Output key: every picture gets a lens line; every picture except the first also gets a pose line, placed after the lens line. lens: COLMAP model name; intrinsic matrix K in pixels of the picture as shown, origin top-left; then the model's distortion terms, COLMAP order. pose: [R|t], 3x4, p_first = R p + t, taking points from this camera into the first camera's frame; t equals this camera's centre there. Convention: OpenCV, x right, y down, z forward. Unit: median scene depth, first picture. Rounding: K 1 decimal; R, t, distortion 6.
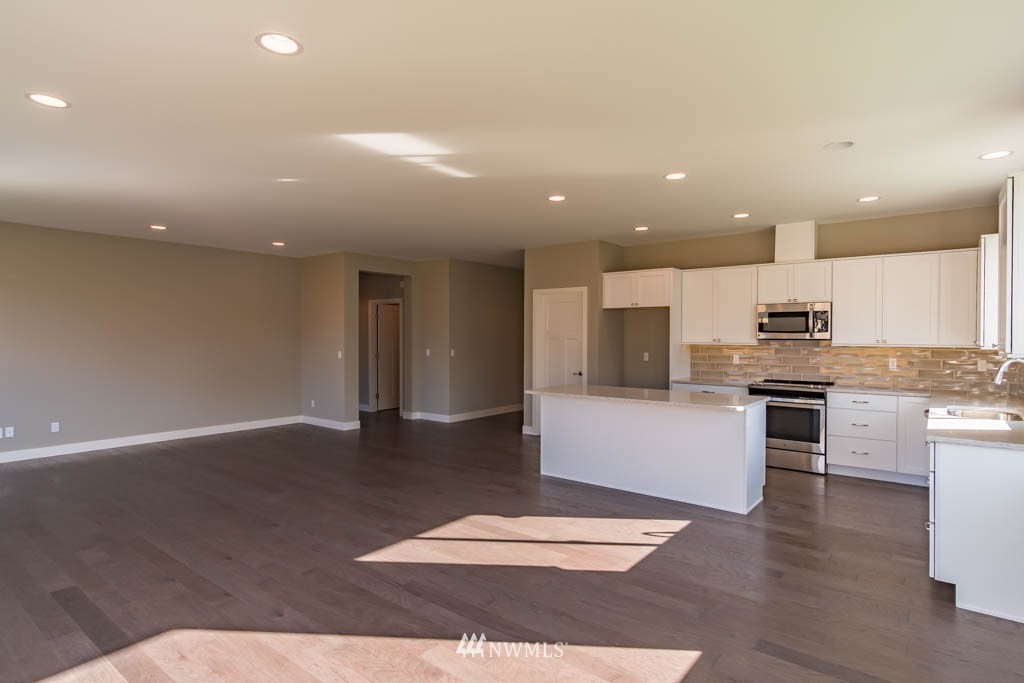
lens RADIAL K [[538.3, 0, 511.4], [0, 538.3, 340.9], [0, 0, 1]] dist [0.001065, 0.000016]
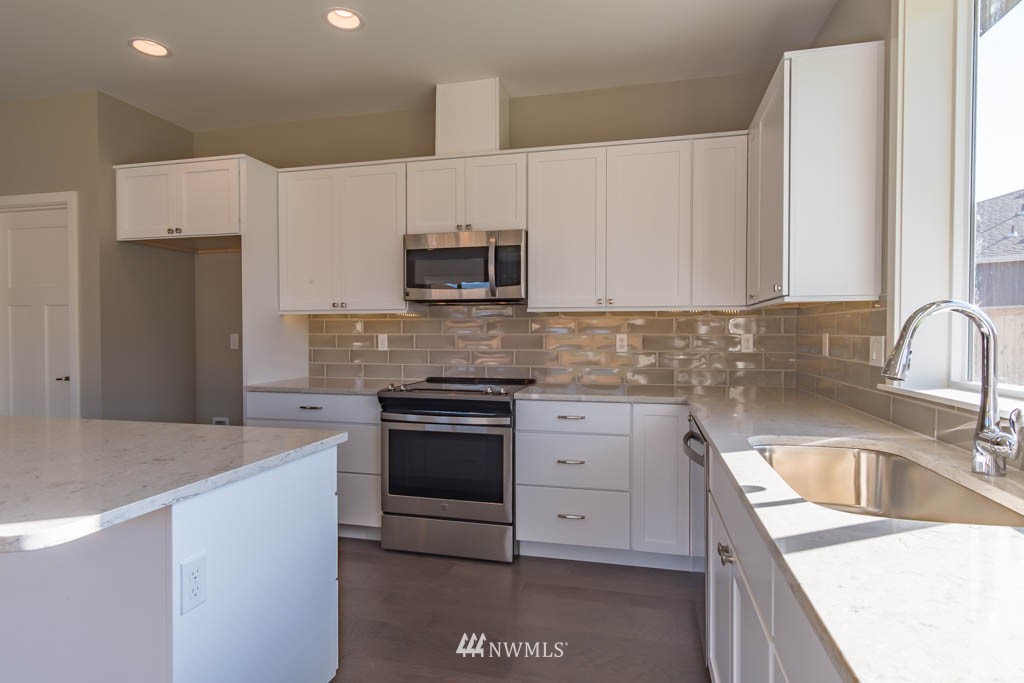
lens RADIAL K [[538.3, 0, 512.4], [0, 538.3, 340.1], [0, 0, 1]] dist [0.001065, 0.000016]
pose [[0.909533, -0.007880, 0.415558, 0.353205], [0.006168, 0.999966, 0.005462, 0.033965], [-0.415587, -0.002405, 0.909550, 0.512012]]
